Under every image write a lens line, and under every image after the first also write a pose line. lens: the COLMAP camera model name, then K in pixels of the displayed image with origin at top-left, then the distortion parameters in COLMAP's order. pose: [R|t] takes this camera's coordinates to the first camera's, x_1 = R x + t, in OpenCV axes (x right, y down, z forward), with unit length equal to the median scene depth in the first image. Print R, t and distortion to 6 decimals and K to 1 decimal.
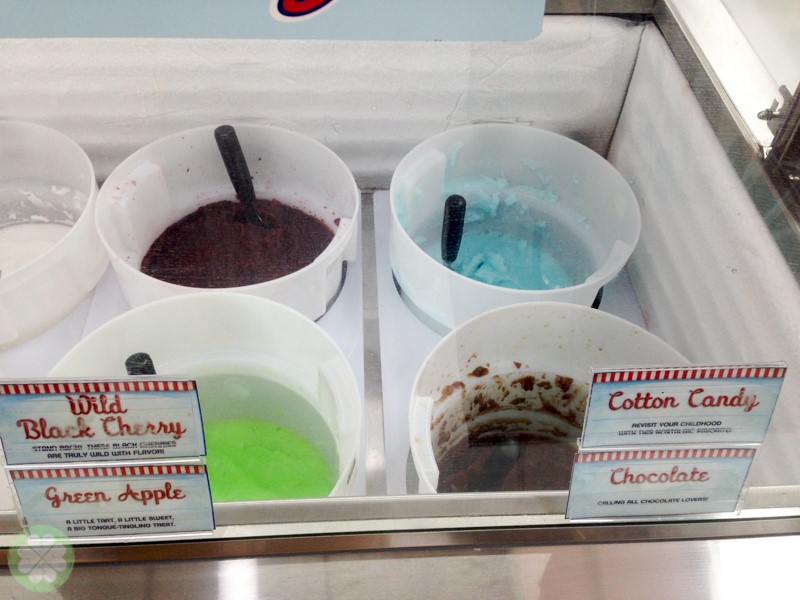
lens RADIAL K [[751.1, 0, 400.0], [0, 751.1, 300.0], [0, 0, 1]] dist [0.080279, -0.023003]
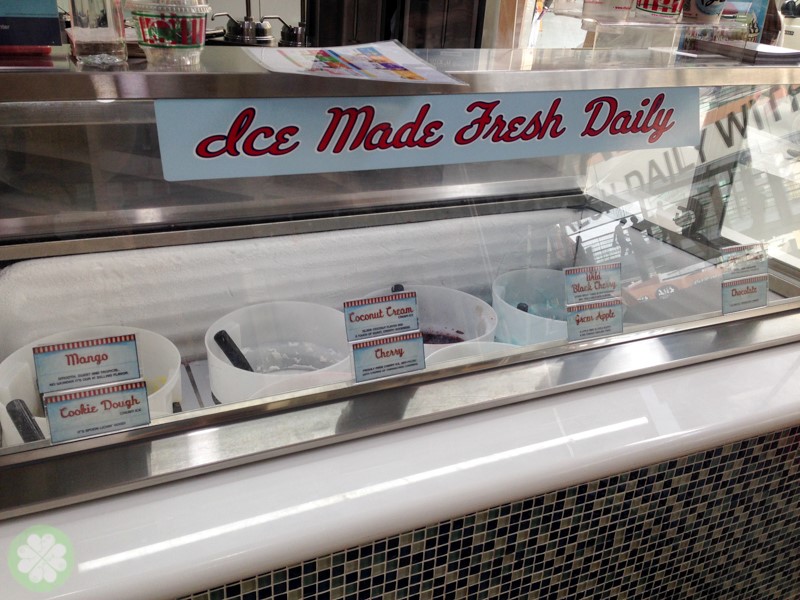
lens RADIAL K [[751.1, 0, 400.0], [0, 751.1, 300.0], [0, 0, 1]] dist [0.080279, -0.023003]
pose [[0.927117, -0.138765, 0.348135, -0.777417], [0.263412, 0.902049, -0.341939, 0.374187], [-0.266586, 0.408720, 0.872857, -0.481695]]
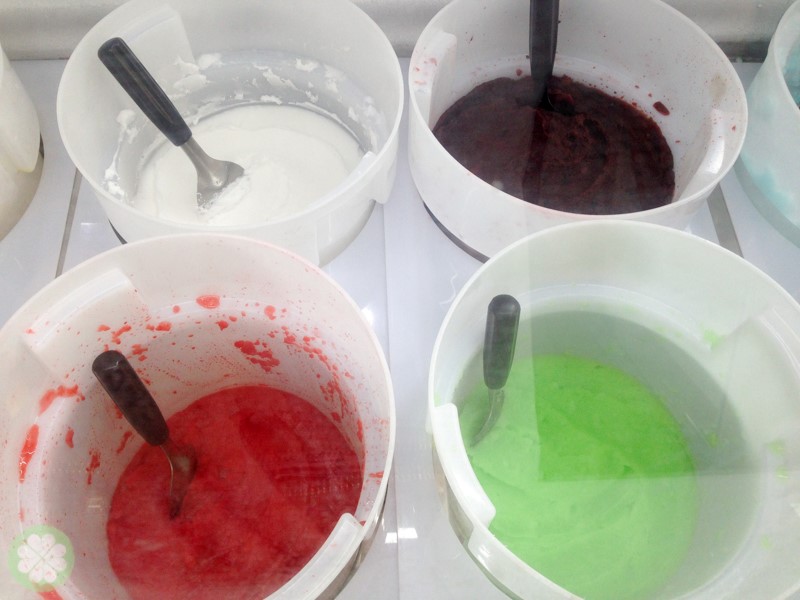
lens RADIAL K [[751.1, 0, 400.0], [0, 751.1, 300.0], [0, 0, 1]] dist [0.080279, -0.023003]
pose [[0.999918, 0.003038, 0.012438, -0.356742], [-0.005564, 0.978037, 0.208356, -0.069231], [-0.011532, -0.208408, 0.977974, 0.175821]]
